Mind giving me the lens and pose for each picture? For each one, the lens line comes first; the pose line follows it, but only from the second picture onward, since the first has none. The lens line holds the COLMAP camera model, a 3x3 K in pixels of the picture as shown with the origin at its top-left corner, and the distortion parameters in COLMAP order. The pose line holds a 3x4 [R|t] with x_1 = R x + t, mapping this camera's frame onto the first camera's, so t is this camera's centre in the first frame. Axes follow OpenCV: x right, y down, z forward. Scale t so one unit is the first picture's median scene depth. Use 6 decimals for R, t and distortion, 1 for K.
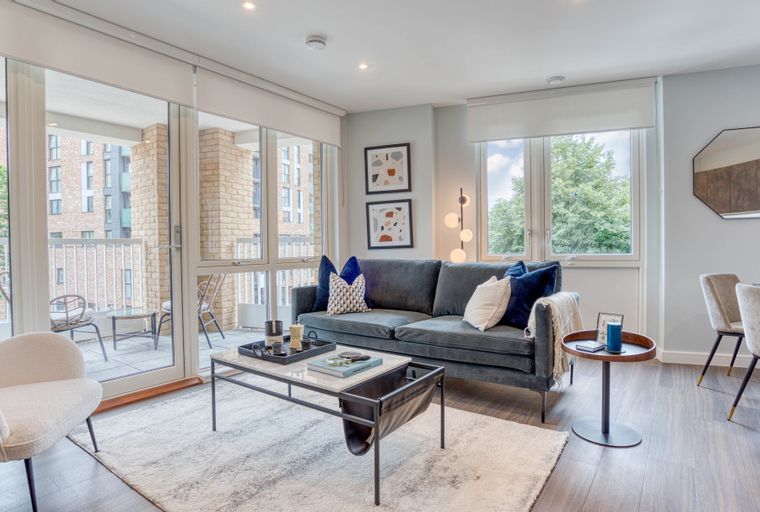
lens RADIAL K [[415.5, 0, 377.5], [0, 415.5, 250.2], [0, 0, 1]] dist [-0.003136, 0.000427]
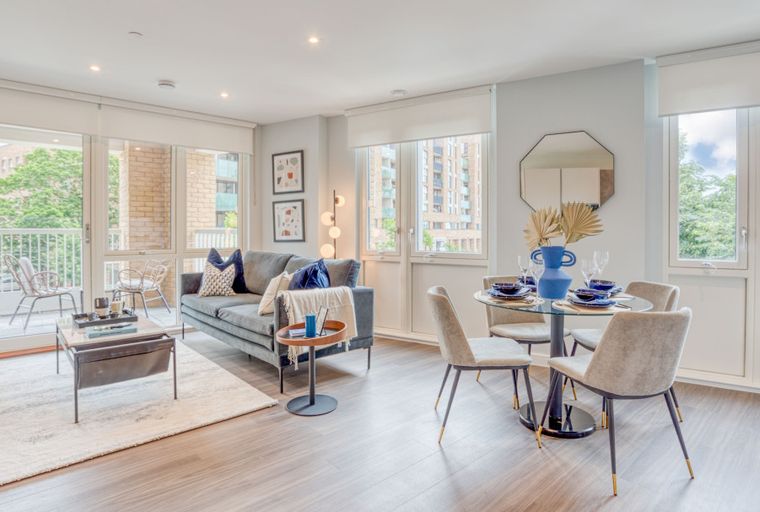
lens RADIAL K [[417.1, 0, 349.4], [0, 417.1, 233.7], [0, 0, 1]] dist [0.000274, -0.000036]
pose [[0.974113, 0.015057, -0.225559, 0.453018], [-0.015456, 0.999881, -0.000003, -0.029355], [0.225532, 0.003489, 0.974229, -0.083883]]
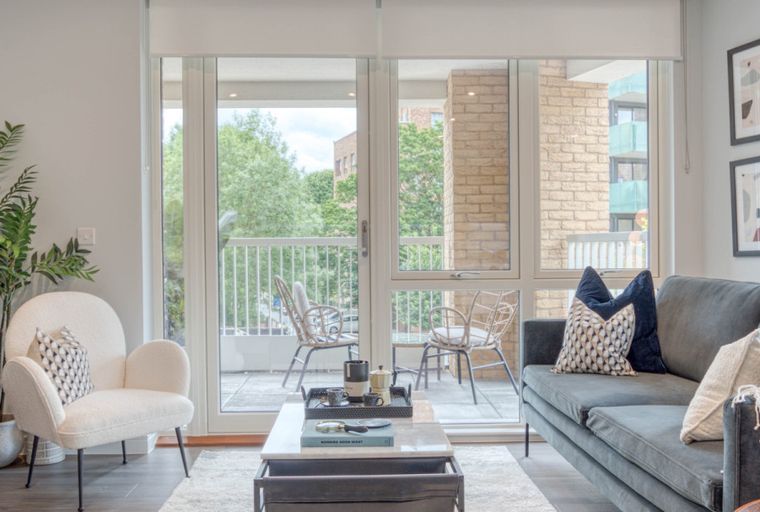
lens RADIAL K [[727.1, 0, 377.9], [0, 727.1, 274.1], [0, 0, 1]] dist [-0.050521, -0.005353]
pose [[0.642810, 0.031856, -0.765363, 0.365972], [-0.006807, 0.999333, 0.035876, -0.009319], [0.765995, -0.017852, 0.642598, 0.134904]]
